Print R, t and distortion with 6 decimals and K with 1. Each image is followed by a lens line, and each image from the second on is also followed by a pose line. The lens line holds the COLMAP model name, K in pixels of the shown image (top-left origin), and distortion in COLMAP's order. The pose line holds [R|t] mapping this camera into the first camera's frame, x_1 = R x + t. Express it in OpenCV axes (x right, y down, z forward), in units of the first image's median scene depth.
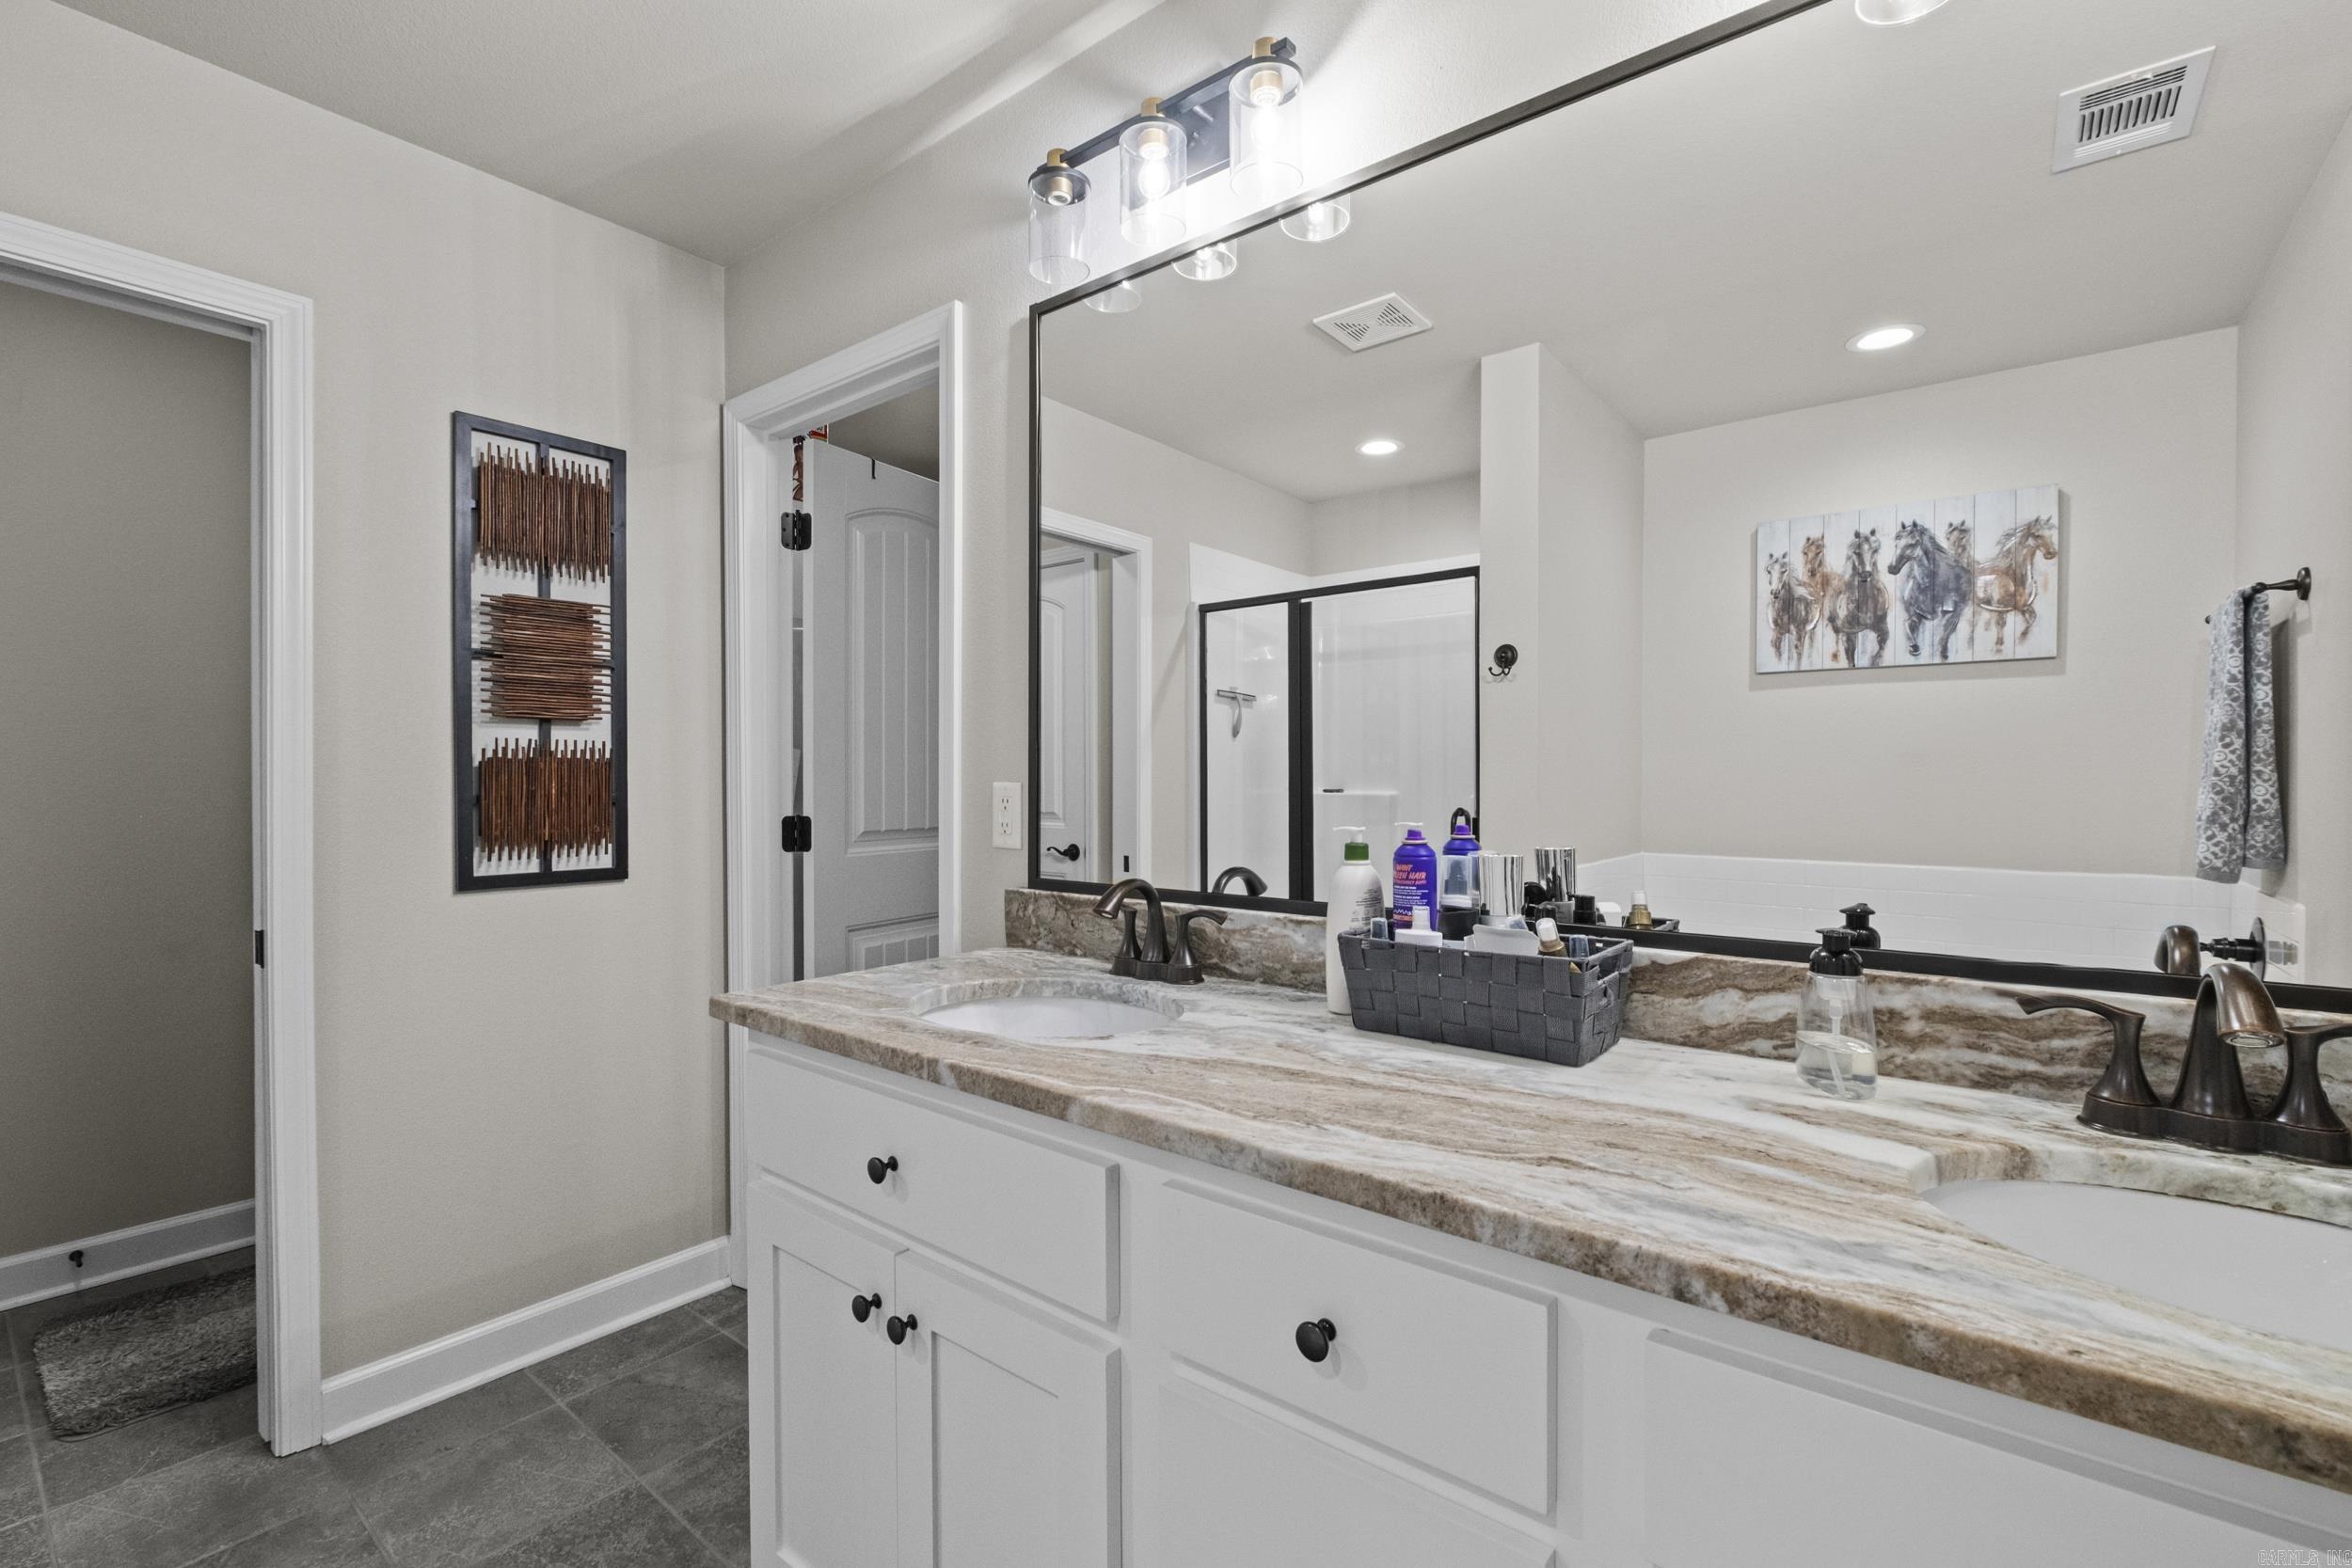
lens RADIAL K [[1028.2, 0, 1154.1], [0, 1028.2, 780.0], [0, 0, 1]] dist [-0.008285, 0.001061]
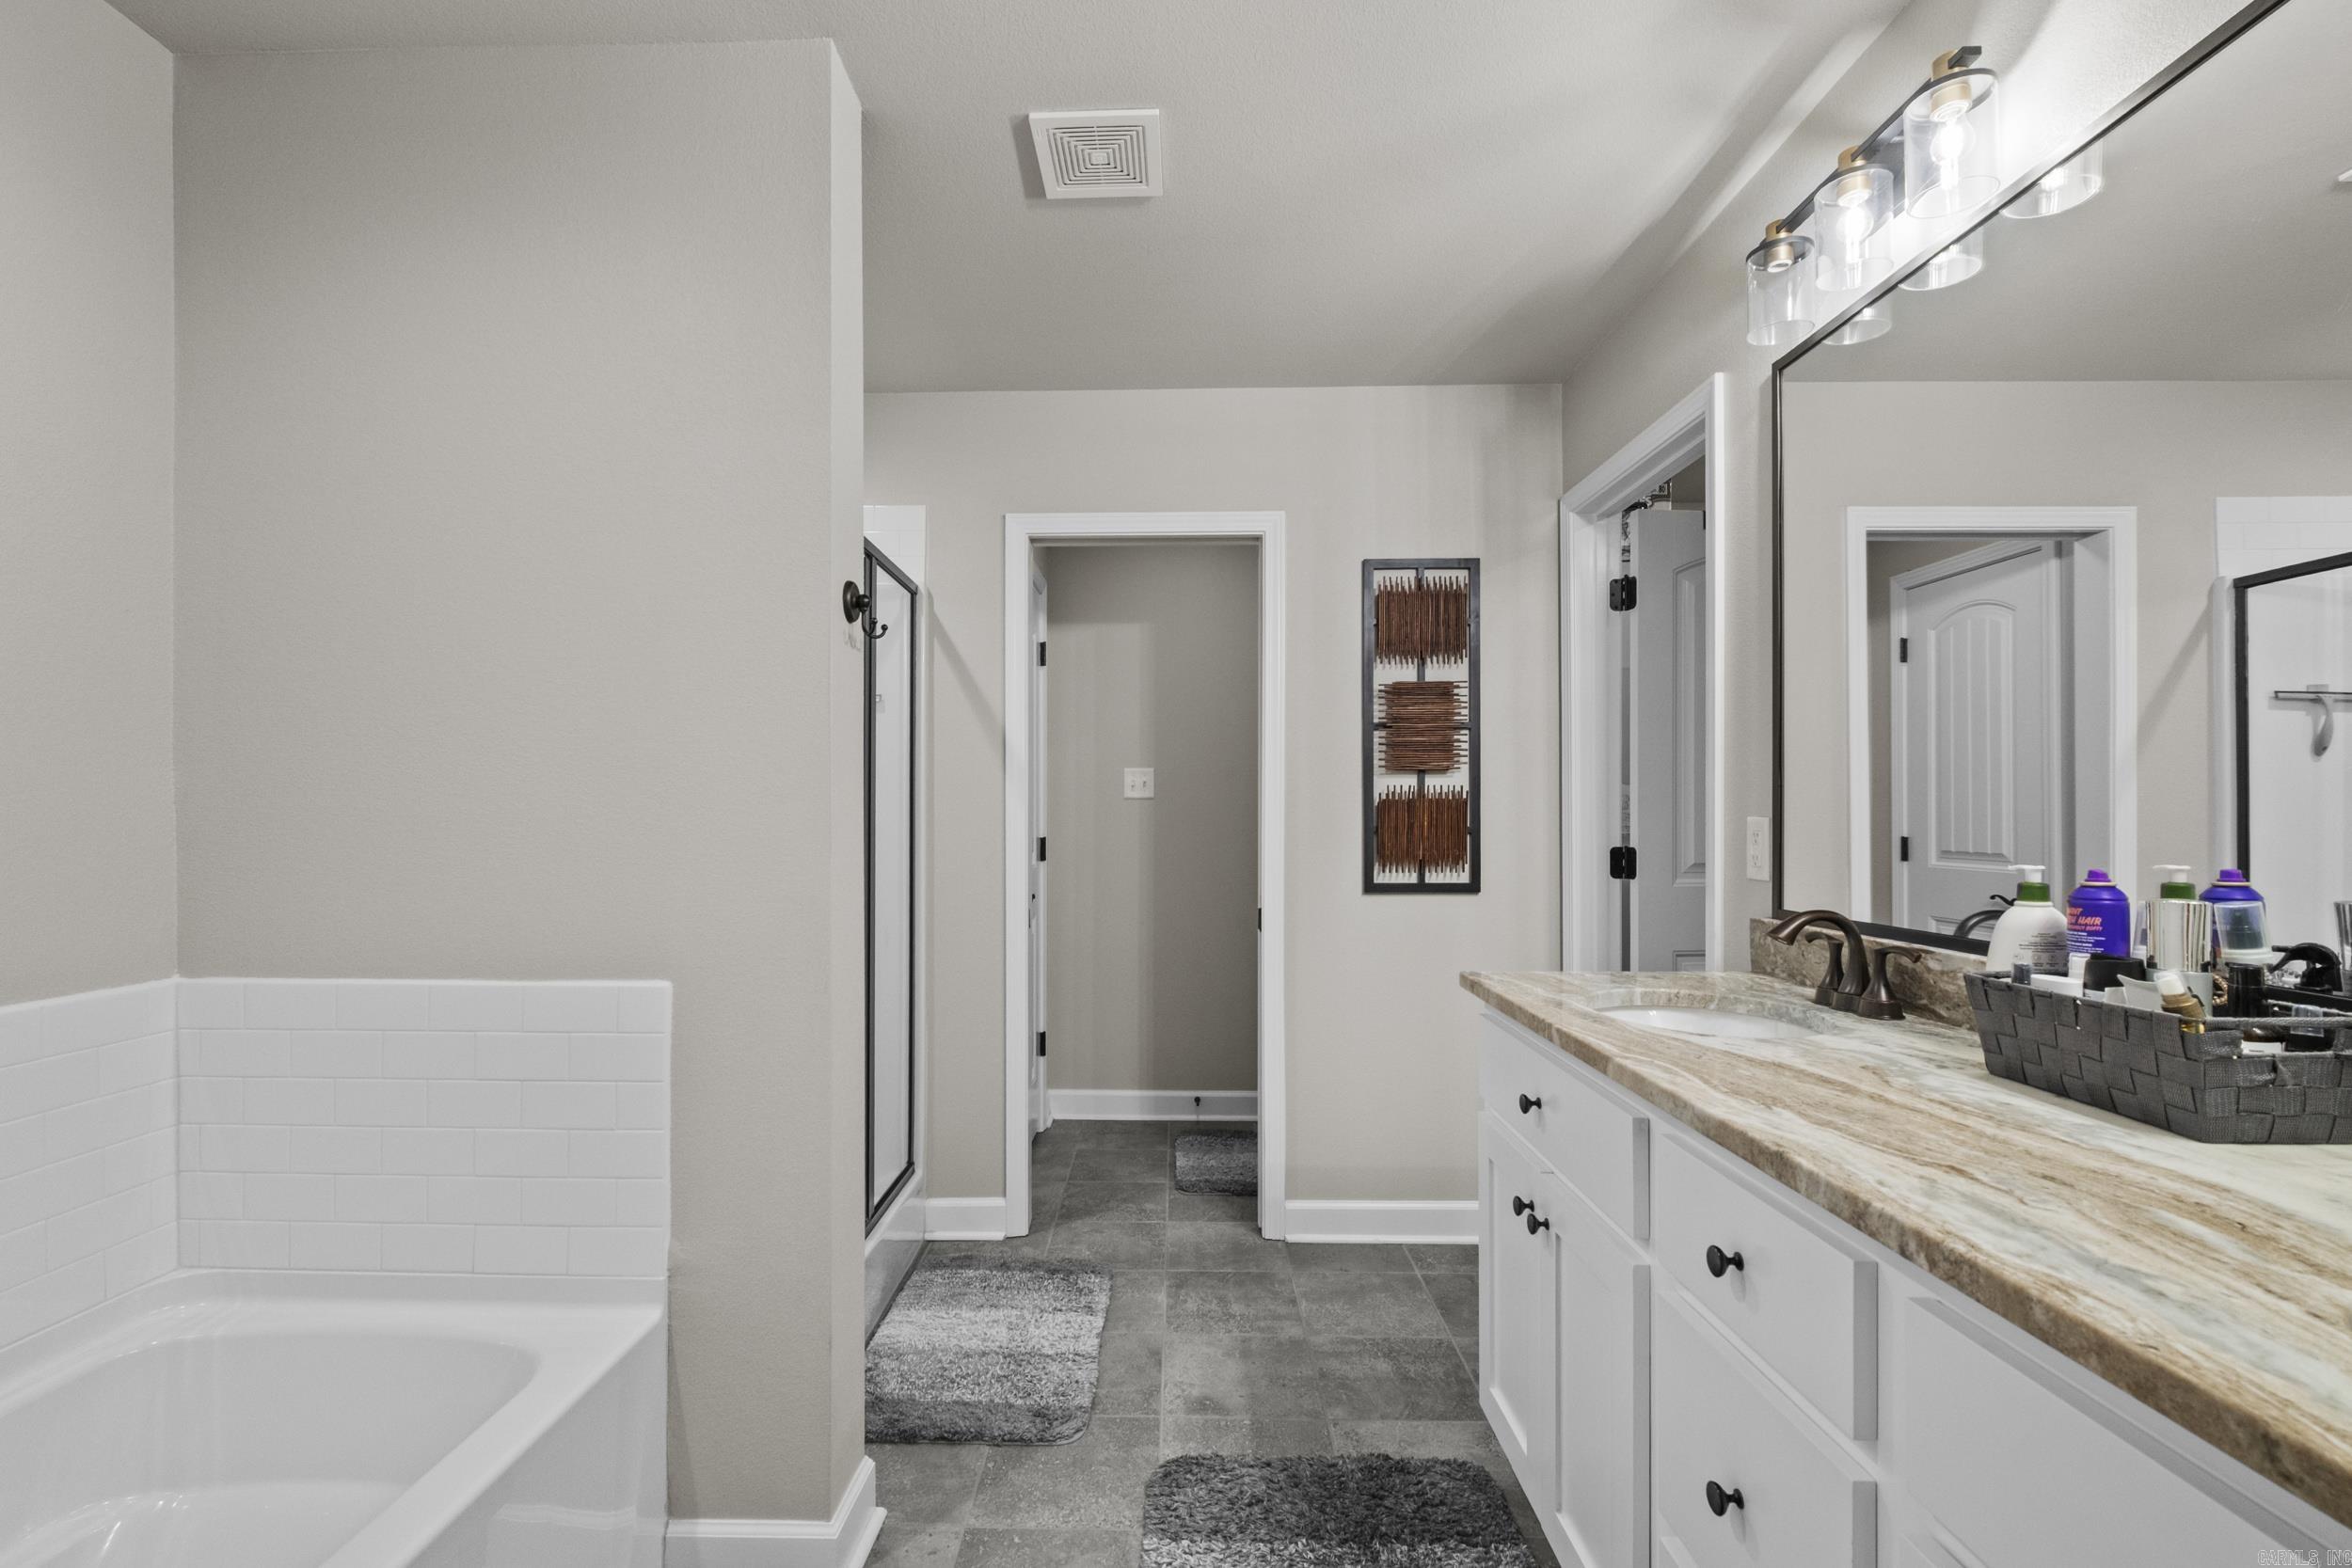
lens RADIAL K [[1028.2, 0, 1154.1], [0, 1028.2, 780.0], [0, 0, 1]] dist [-0.008285, 0.001061]
pose [[0.616855, -0.026578, -0.786628, 0.337702], [-0.000725, 0.999410, -0.034336, 0.000514], [0.787077, 0.021750, 0.616472, -0.151706]]
